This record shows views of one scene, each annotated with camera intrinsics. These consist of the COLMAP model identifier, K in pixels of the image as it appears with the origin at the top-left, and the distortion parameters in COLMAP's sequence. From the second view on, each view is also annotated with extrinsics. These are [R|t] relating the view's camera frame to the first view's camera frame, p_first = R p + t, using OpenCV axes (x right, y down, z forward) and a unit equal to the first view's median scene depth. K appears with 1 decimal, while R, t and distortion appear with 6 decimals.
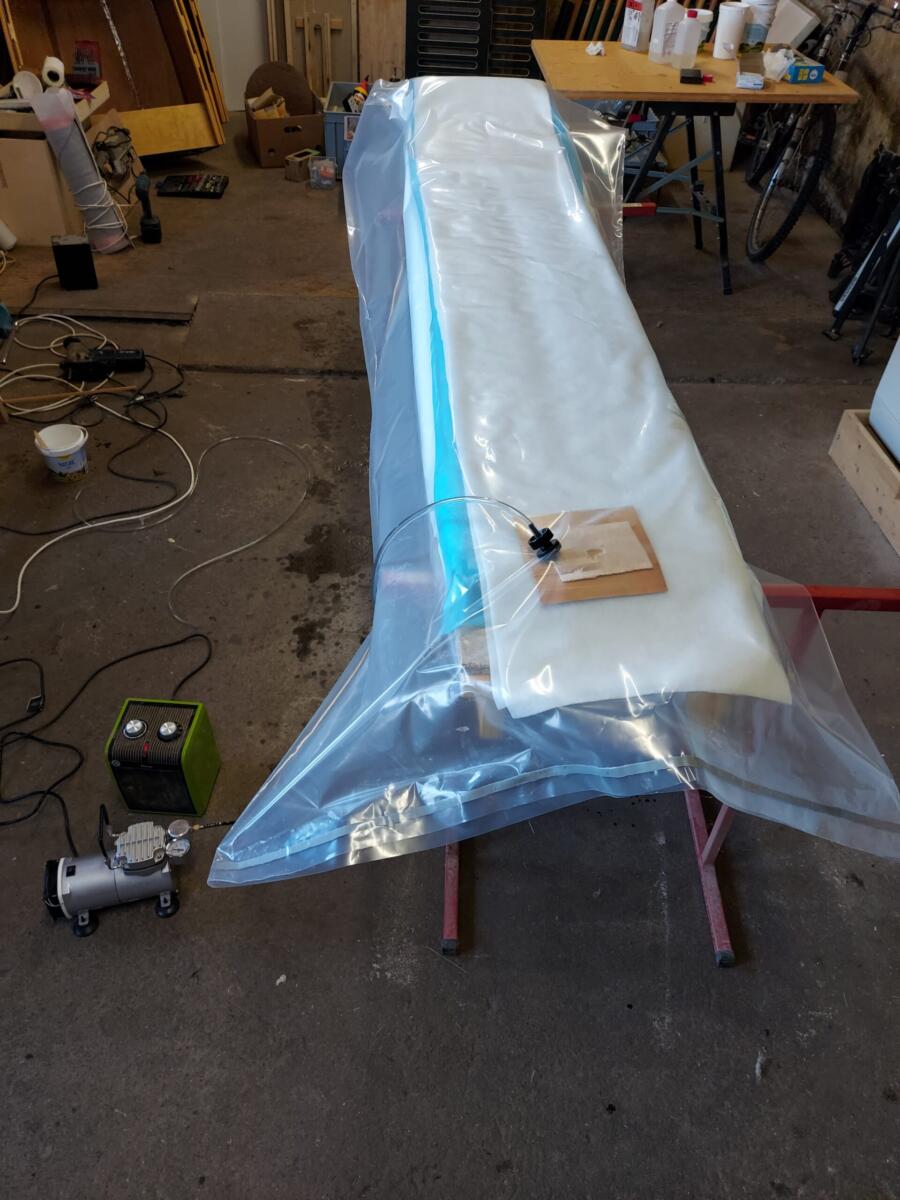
lens RADIAL K [[872.2, 0, 450.0], [0, 872.2, 600.0], [0, 0, 1]] dist [0.028569, -0.001330]
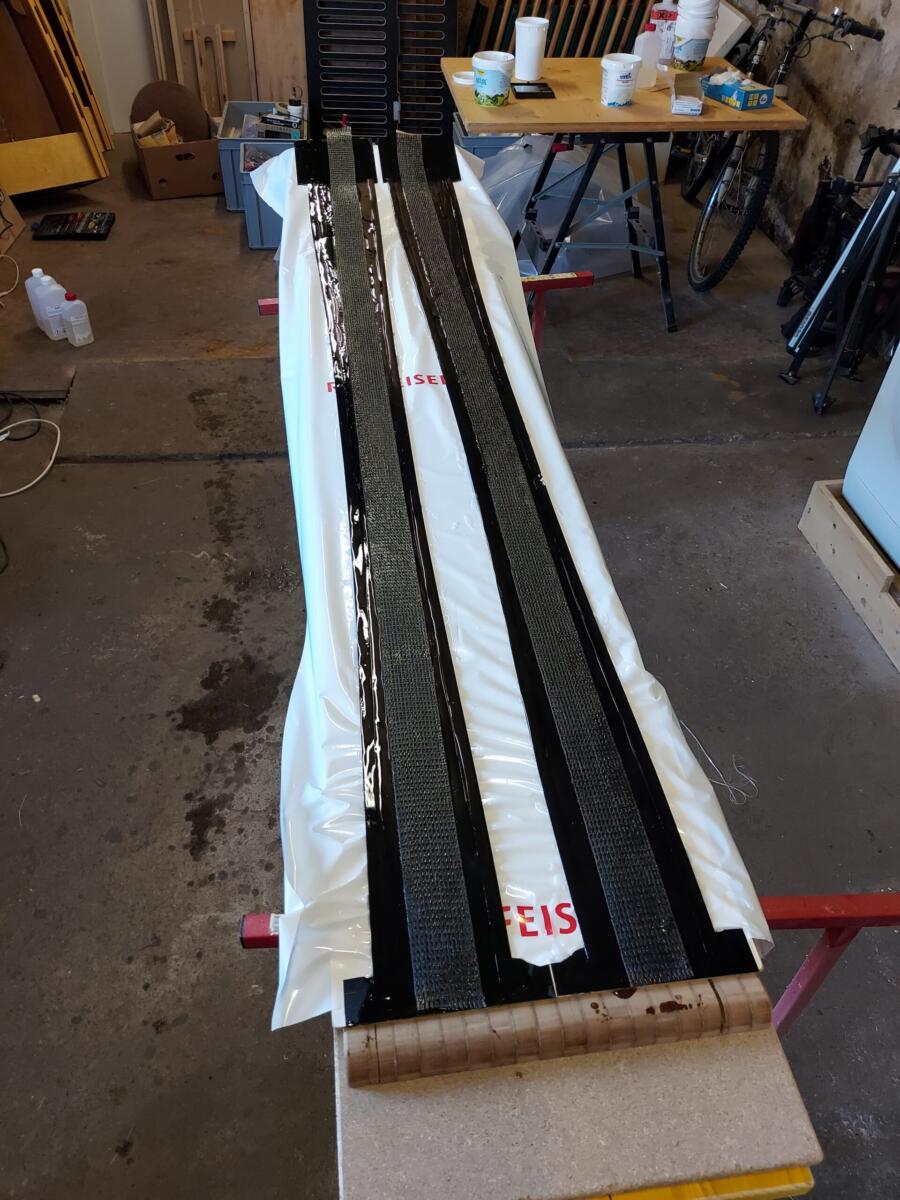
lens RADIAL K [[872.2, 0, 450.0], [0, 872.2, 600.0], [0, 0, 1]] dist [0.028569, -0.001330]
pose [[0.996848, -0.060375, 0.051461, 0.023378], [0.059729, 0.998116, 0.013998, -0.102649], [-0.052209, -0.010880, 0.998577, 0.105183]]
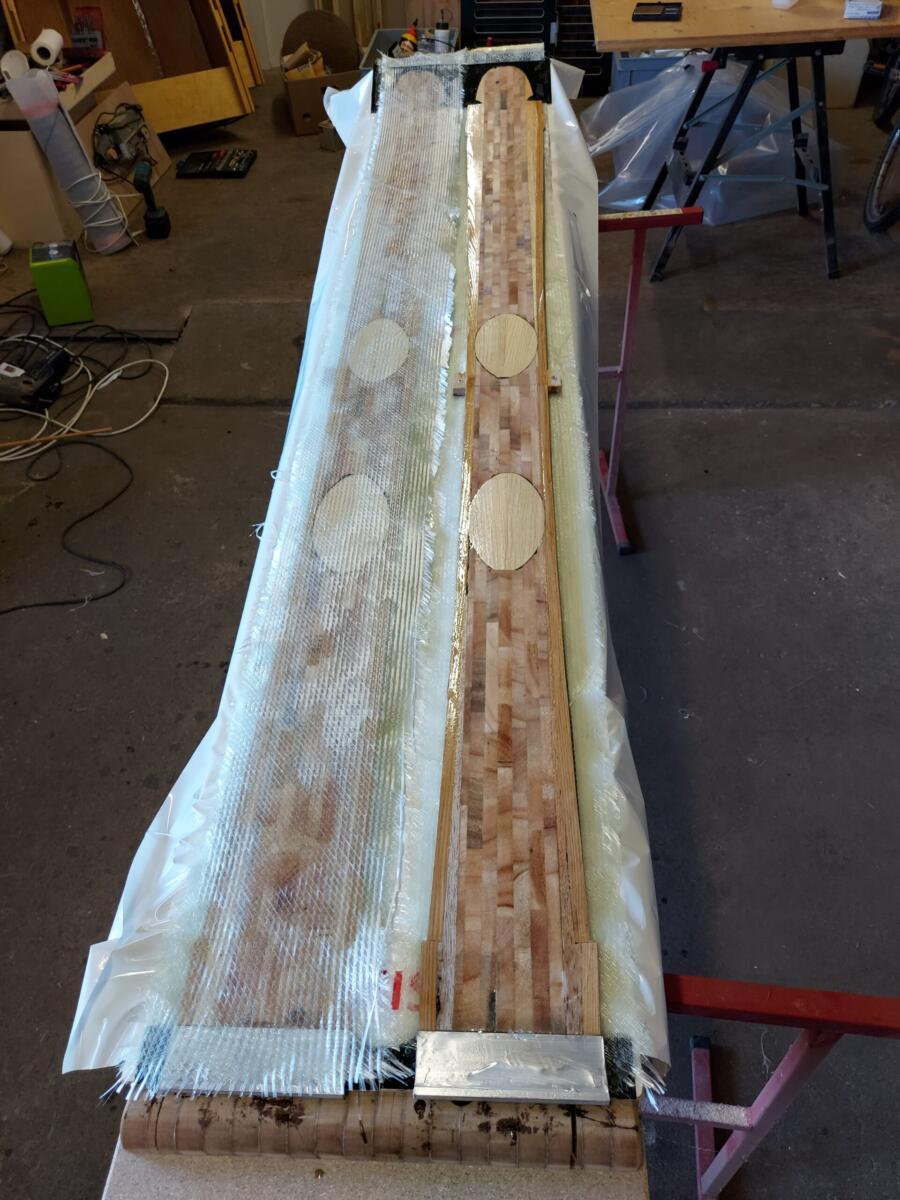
lens RADIAL K [[878.9, 0, 450.0], [0, 878.9, 600.0], [0, 0, 1]] dist [0.018159, 0.006587]
pose [[0.991337, 0.016595, -0.130287, 0.084014], [-0.008156, 0.997849, 0.065045, -0.111356], [0.131086, -0.063419, 0.989340, 0.142954]]
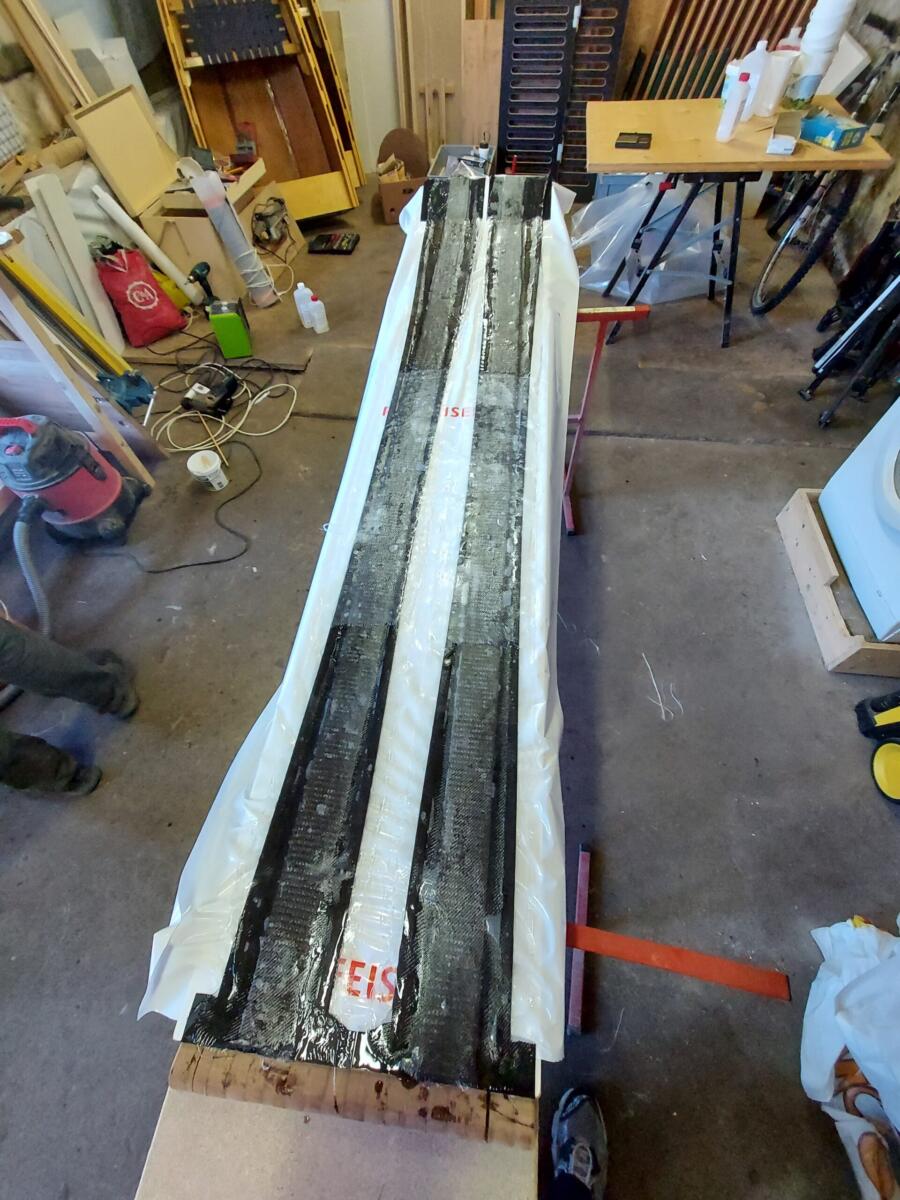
lens RADIAL K [[471.6, 0, 457.3], [0, 471.6, 610.3], [0, 0, 1]] dist [0.008946, -0.000164]
pose [[0.984158, 0.100719, -0.145905, 0.084179], [-0.058644, 0.961573, 0.268213, -0.158109], [0.167313, -0.255407, 0.952247, 0.214564]]
